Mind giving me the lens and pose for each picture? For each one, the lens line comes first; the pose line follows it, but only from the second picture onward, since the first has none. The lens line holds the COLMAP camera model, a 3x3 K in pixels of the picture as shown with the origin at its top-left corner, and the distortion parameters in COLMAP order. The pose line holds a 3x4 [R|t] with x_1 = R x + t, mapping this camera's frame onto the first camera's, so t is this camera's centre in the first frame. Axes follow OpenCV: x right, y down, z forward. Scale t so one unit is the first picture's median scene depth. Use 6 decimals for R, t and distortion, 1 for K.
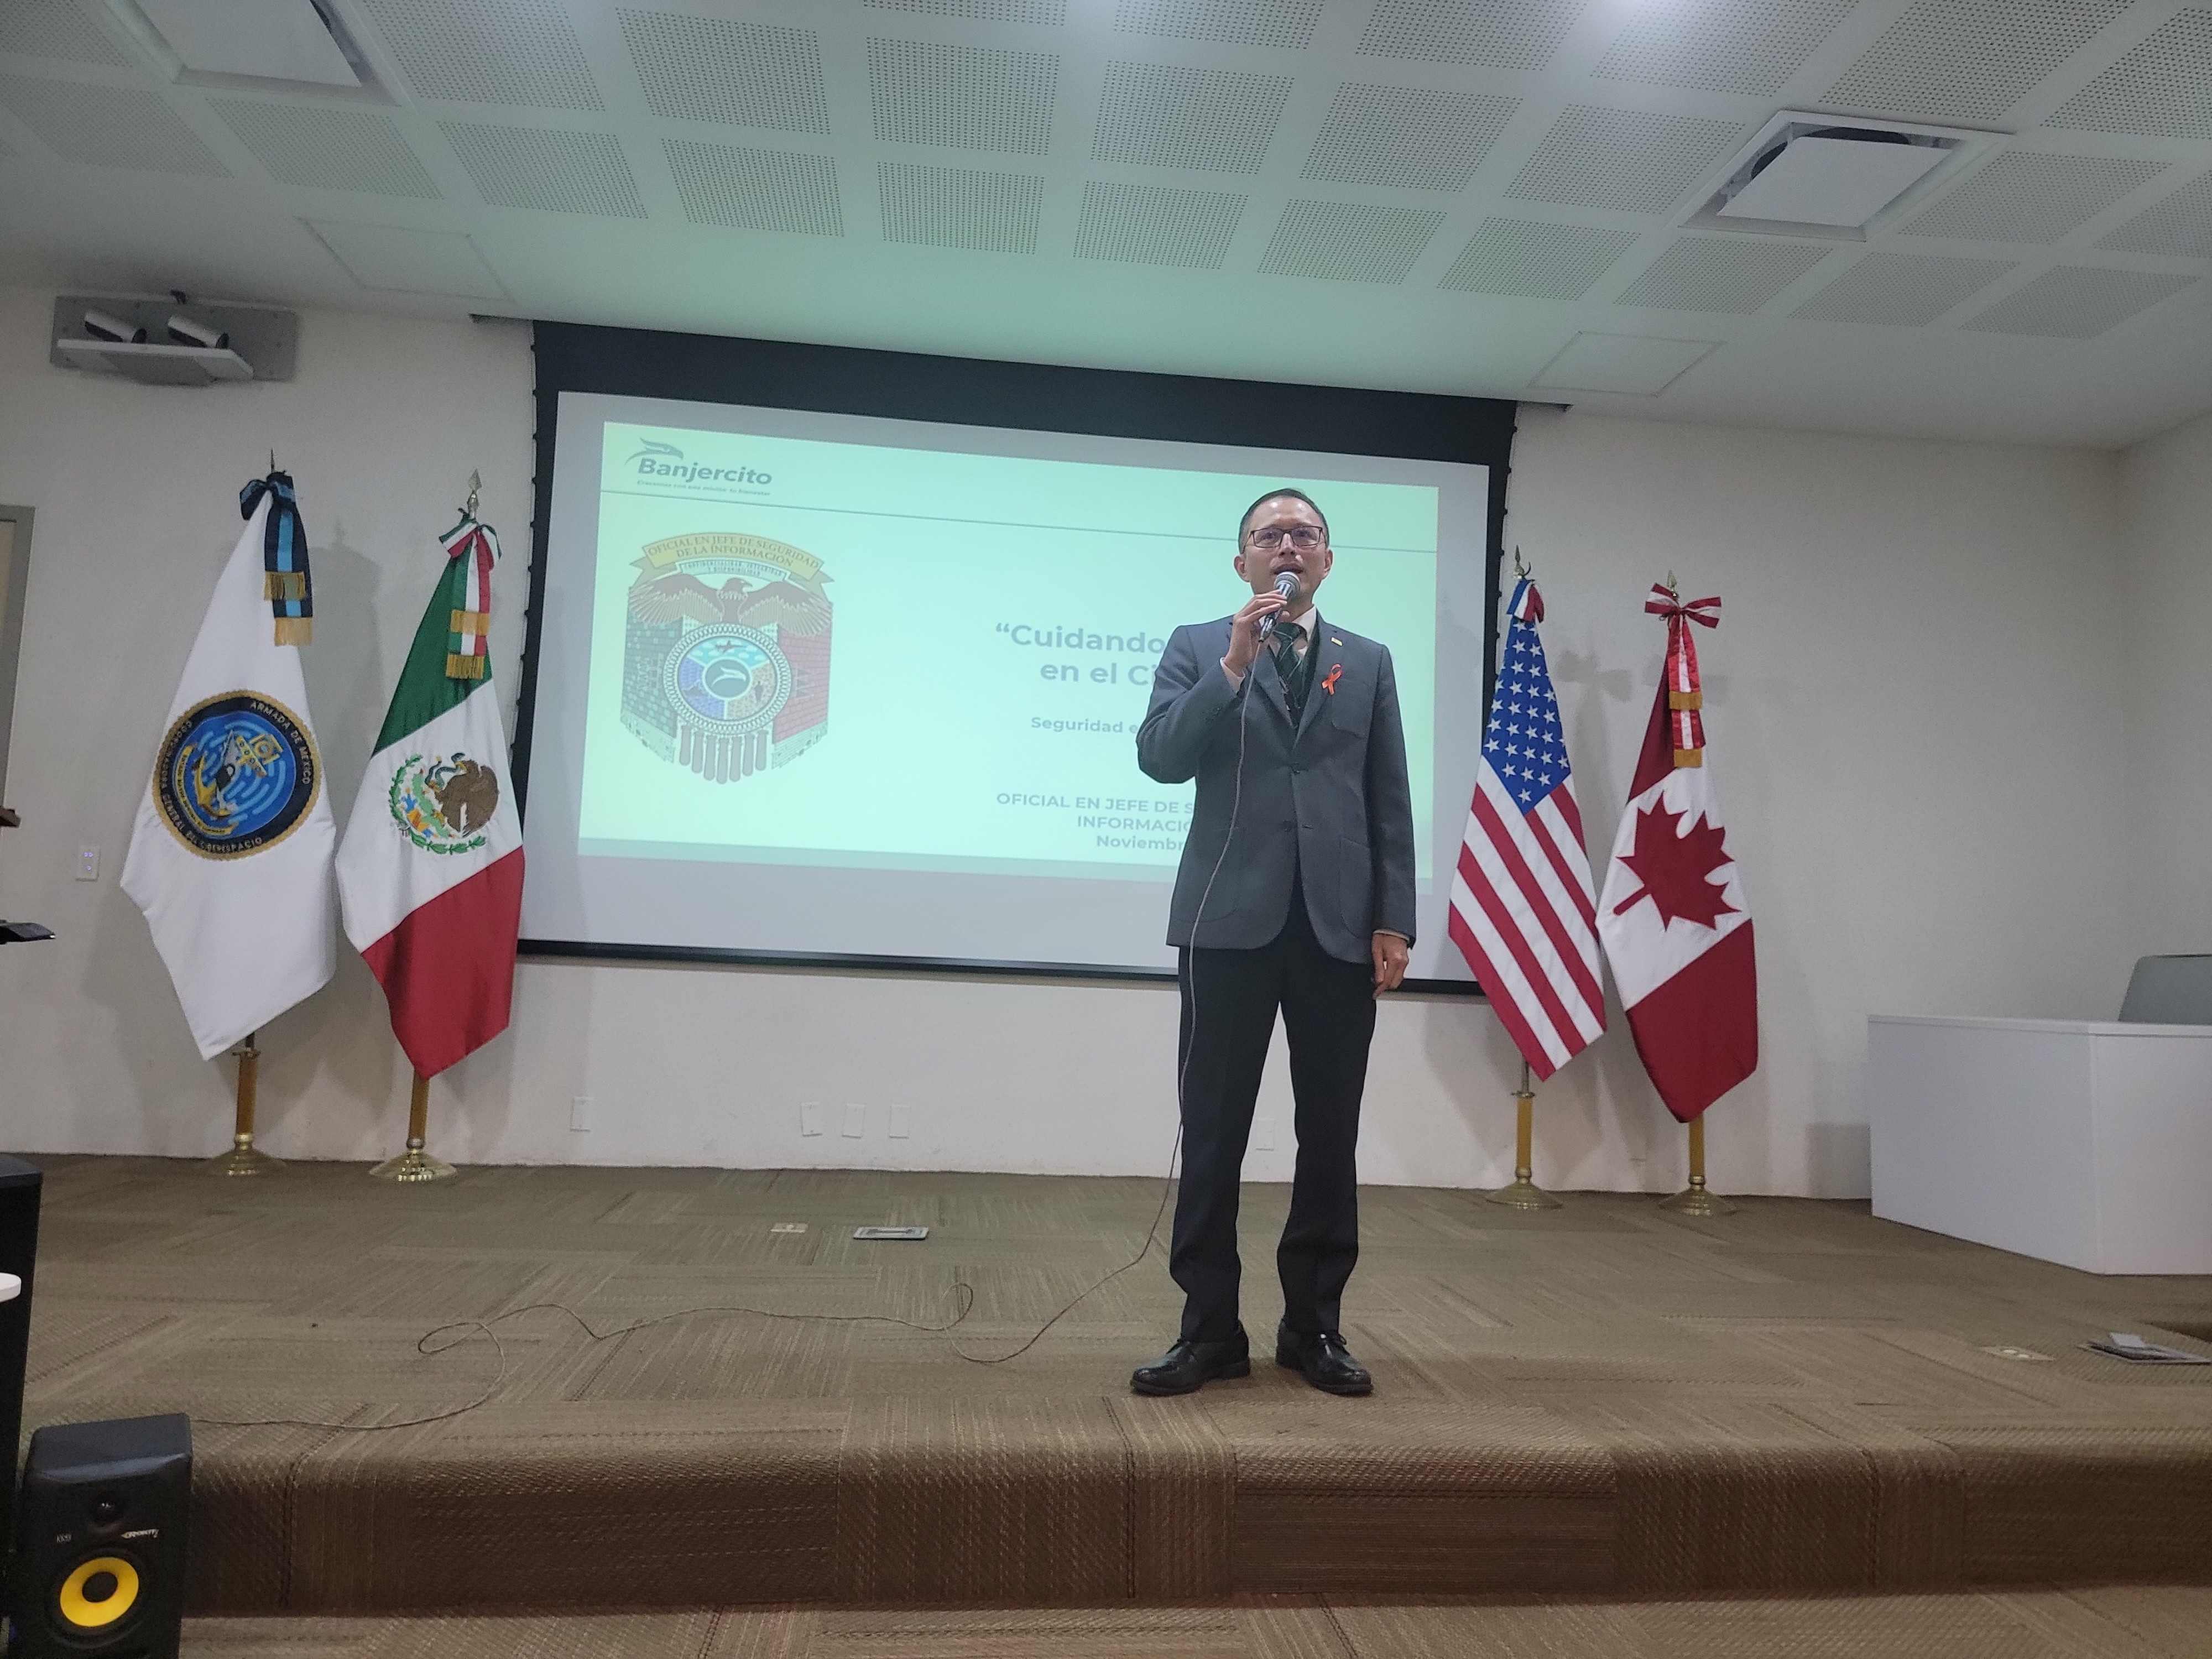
lens RADIAL K [[1540.4, 0, 1113.1], [0, 1540.4, 841.9], [0, 0, 1]] dist [0.073225, -0.058203]
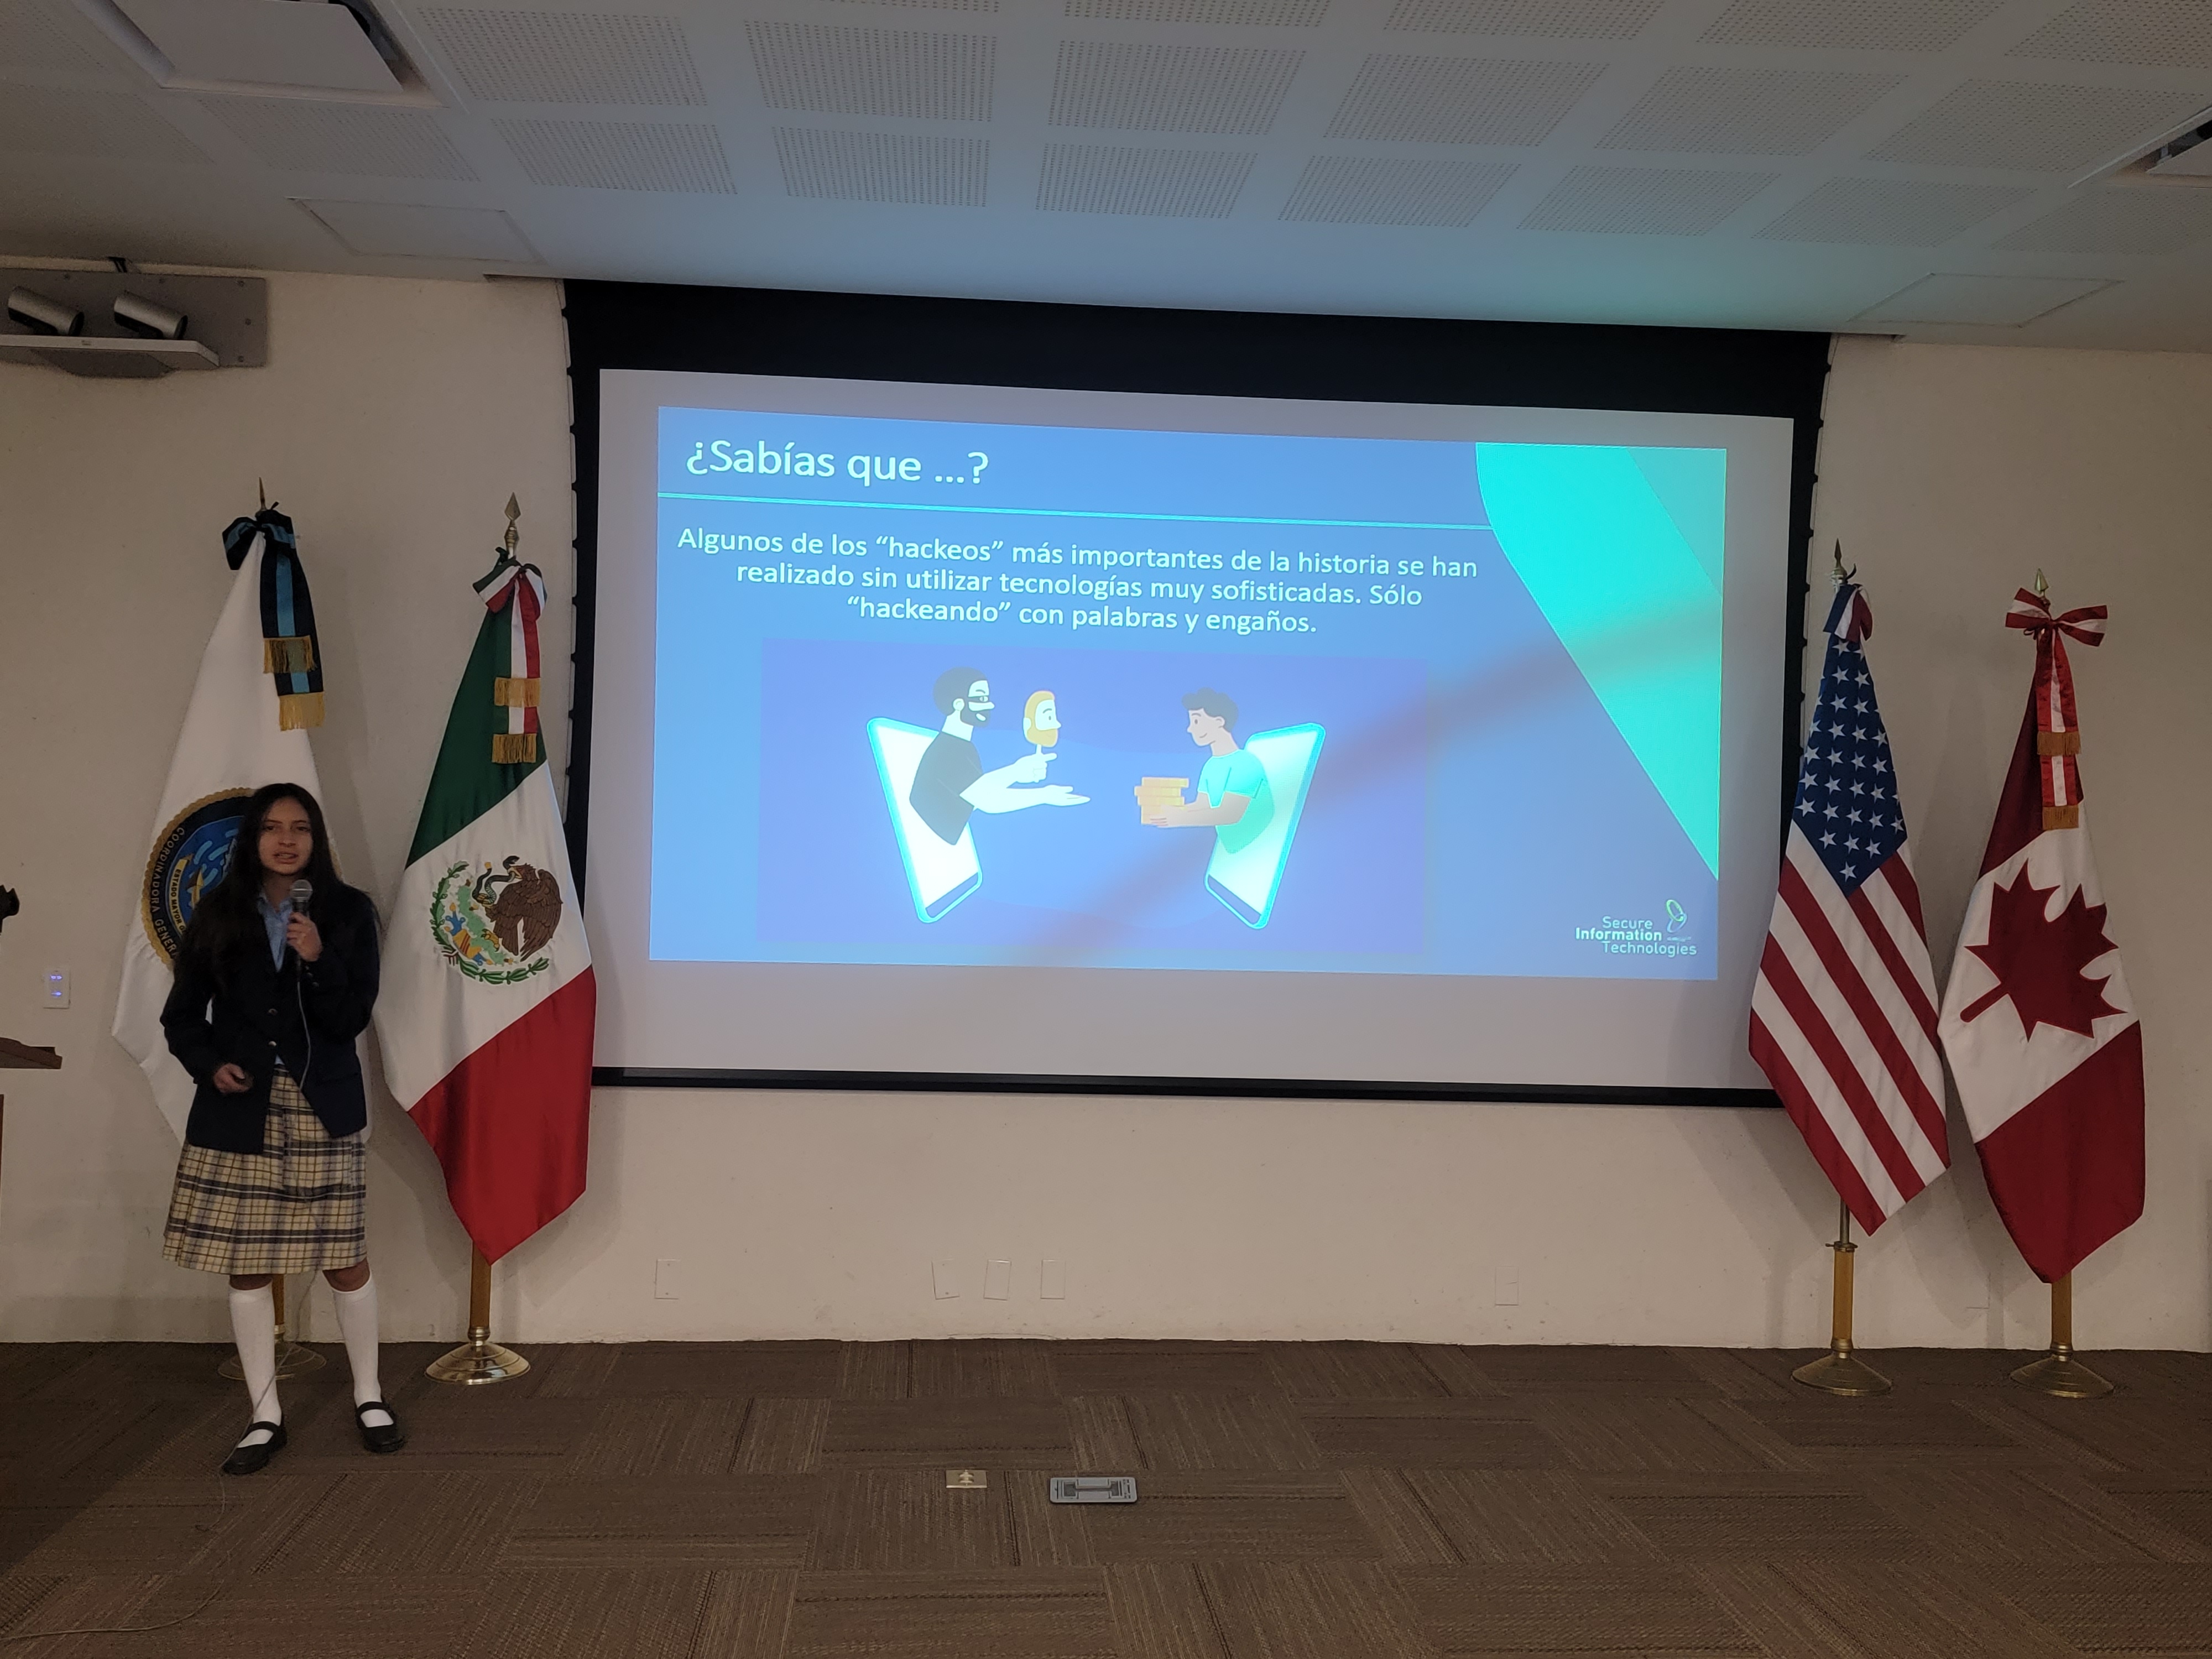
lens RADIAL K [[2009.4, 0, 1115.1], [0, 2009.4, 826.7], [0, 0, 1]] dist [0.082506, -0.070143]
pose [[0.999523, -0.016290, -0.026227, -0.080951], [0.018527, 0.995996, 0.087452, -0.156970], [0.024697, -0.087896, 0.995823, -0.028809]]
